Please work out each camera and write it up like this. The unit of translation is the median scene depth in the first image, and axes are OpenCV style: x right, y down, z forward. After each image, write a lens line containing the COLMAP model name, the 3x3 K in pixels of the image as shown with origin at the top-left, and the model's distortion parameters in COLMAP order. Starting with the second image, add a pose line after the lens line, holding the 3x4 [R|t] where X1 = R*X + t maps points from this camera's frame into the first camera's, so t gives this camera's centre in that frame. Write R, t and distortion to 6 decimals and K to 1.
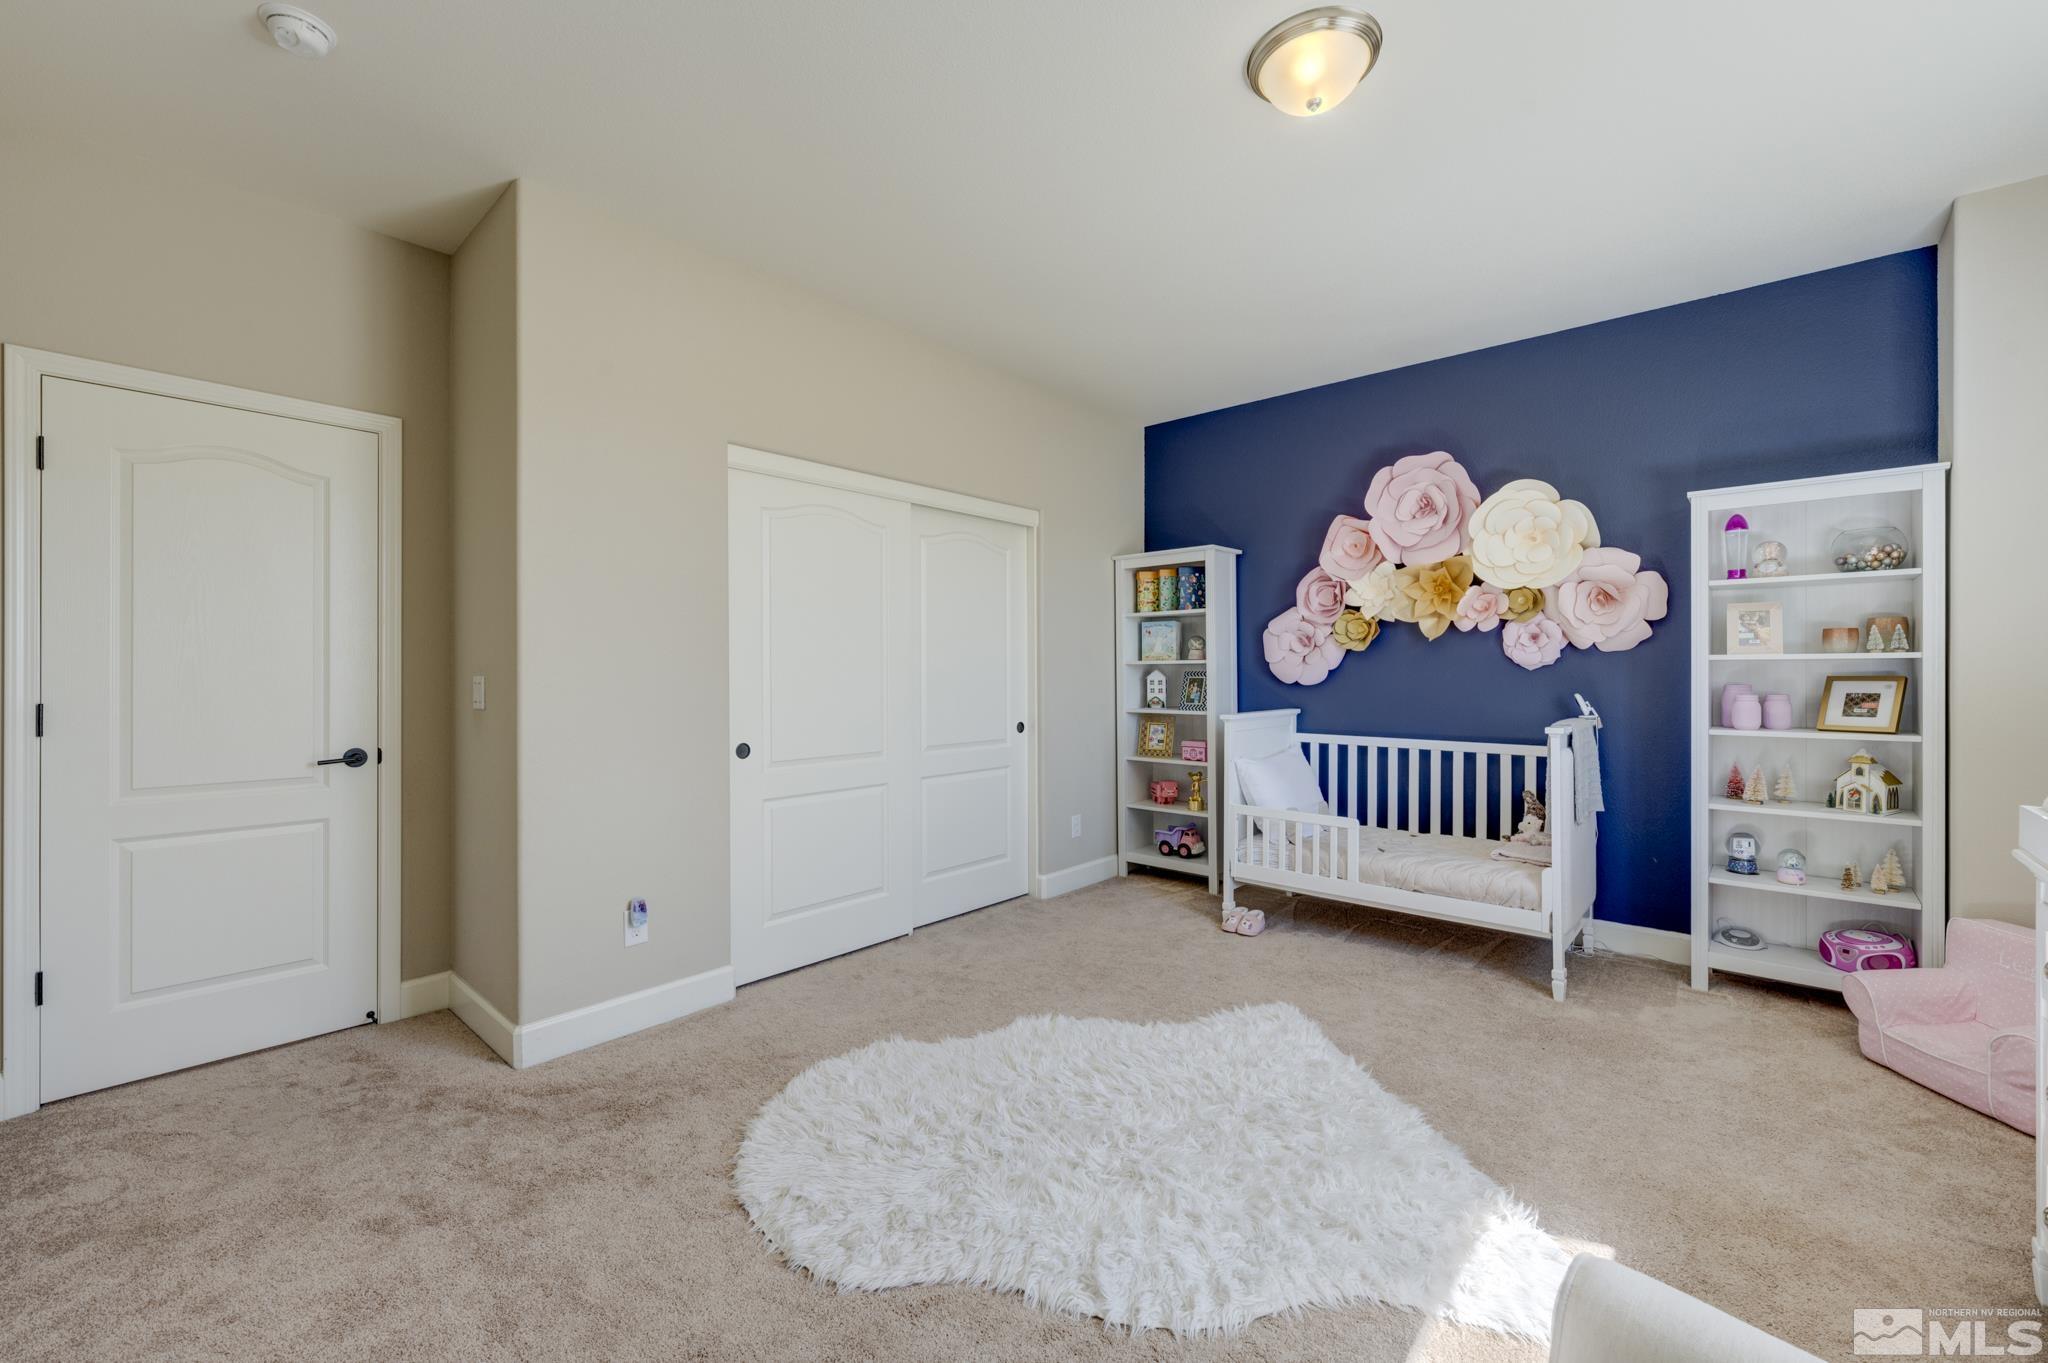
lens RADIAL K [[826.1, 0, 1015.5], [0, 826.1, 682.7], [0, 0, 1]] dist [0.010379, -0.000379]
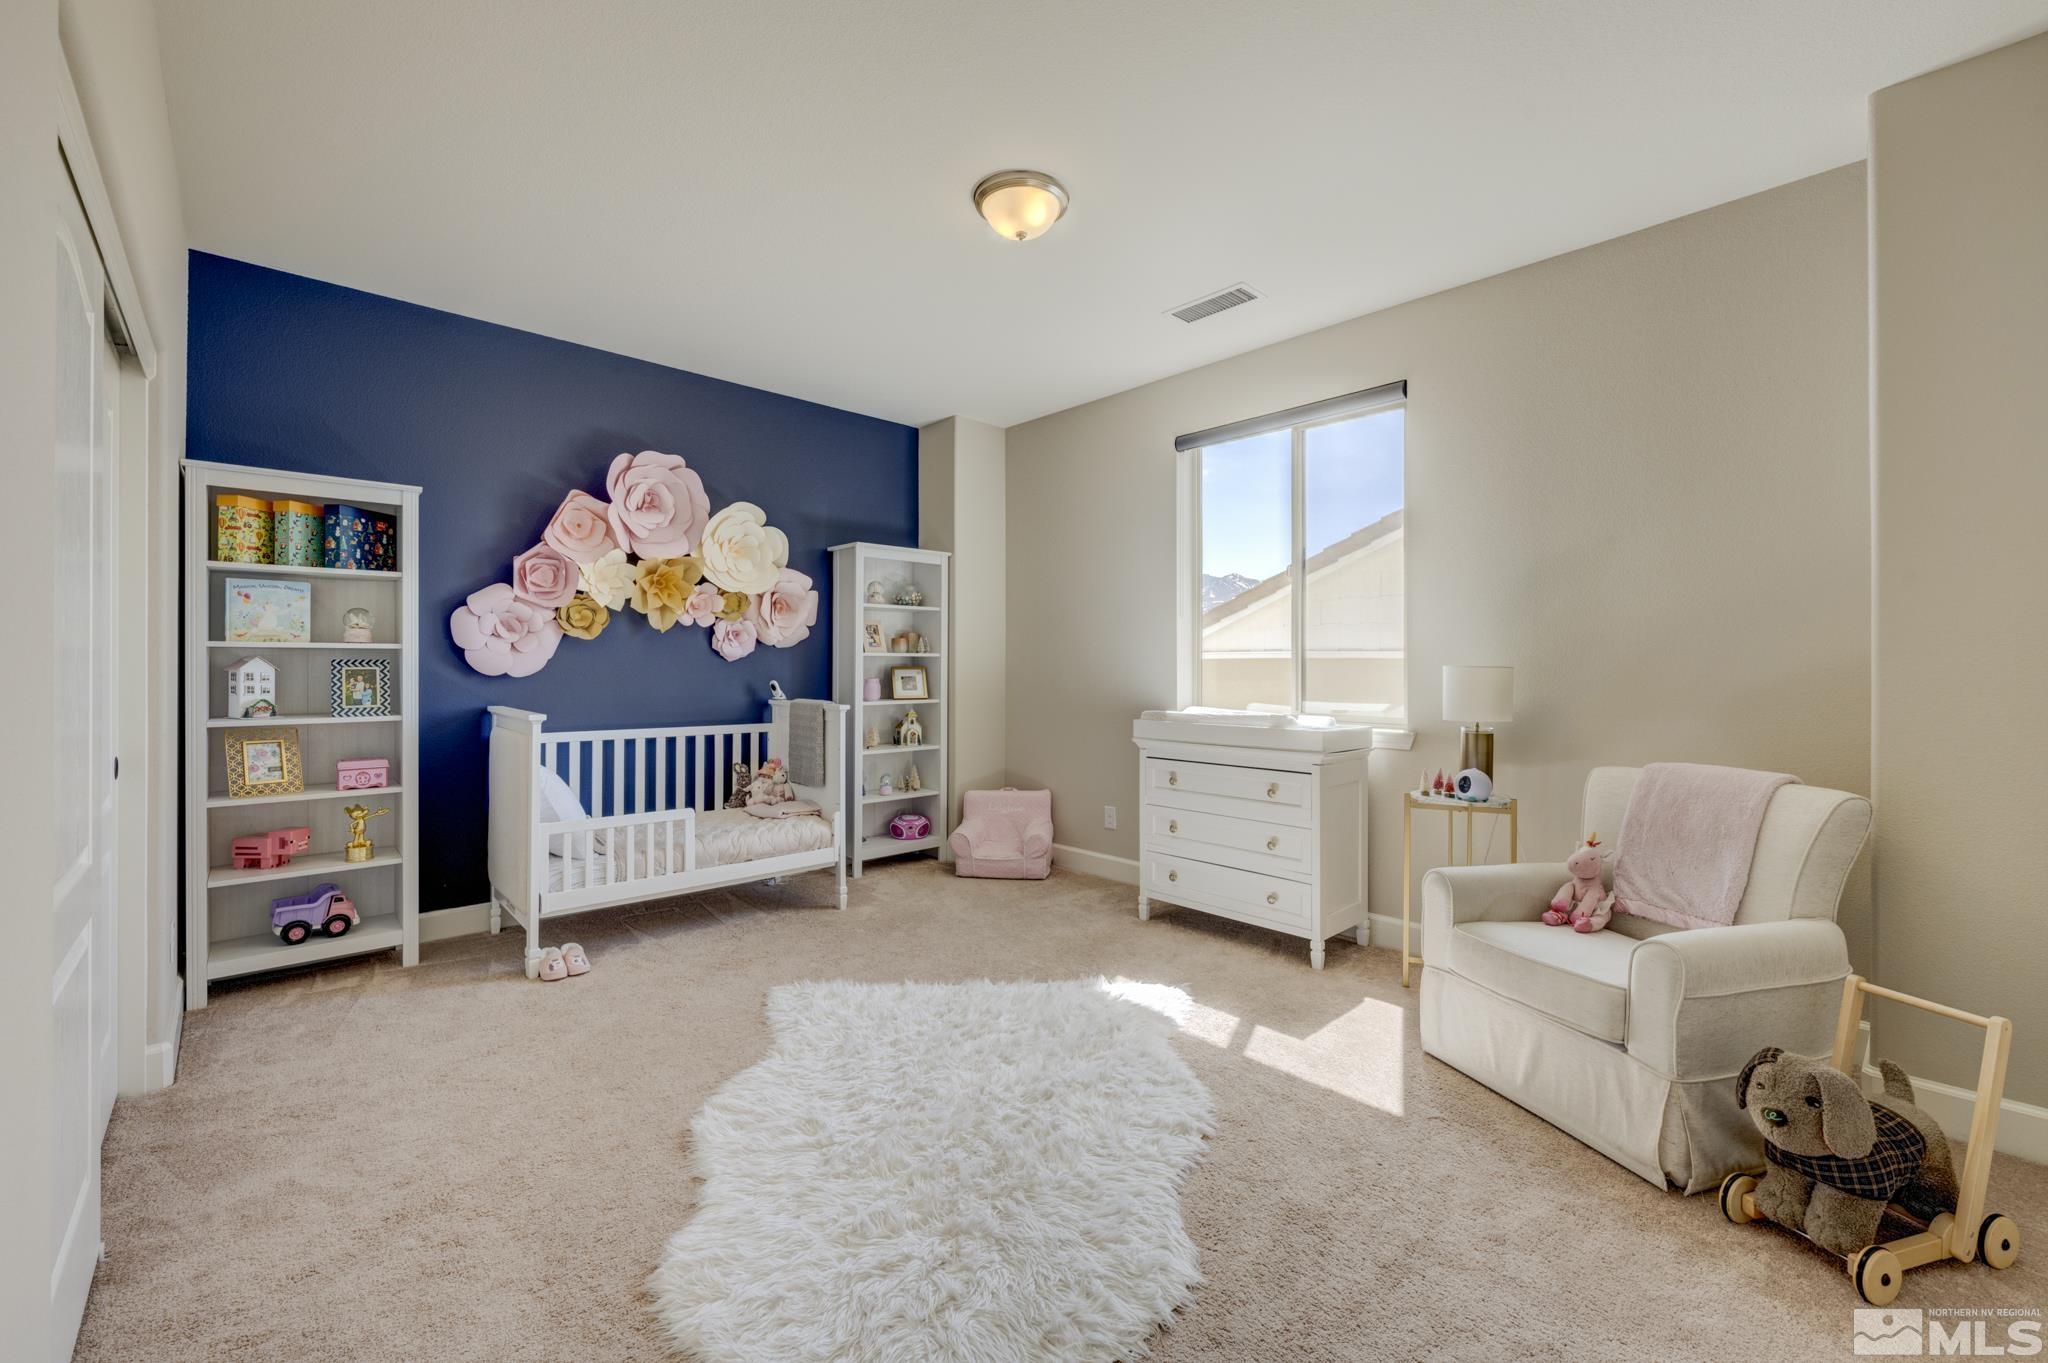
lens RADIAL K [[826.1, 0, 1021.9], [0, 826.1, 665.7], [0, 0, 1]] dist [0.010379, -0.000379]
pose [[0.100208, 0.000960, 0.994966, -0.493716], [0.008212, 0.999965, -0.001792, -0.003497], [-0.994933, 0.008351, 0.100197, 0.443031]]
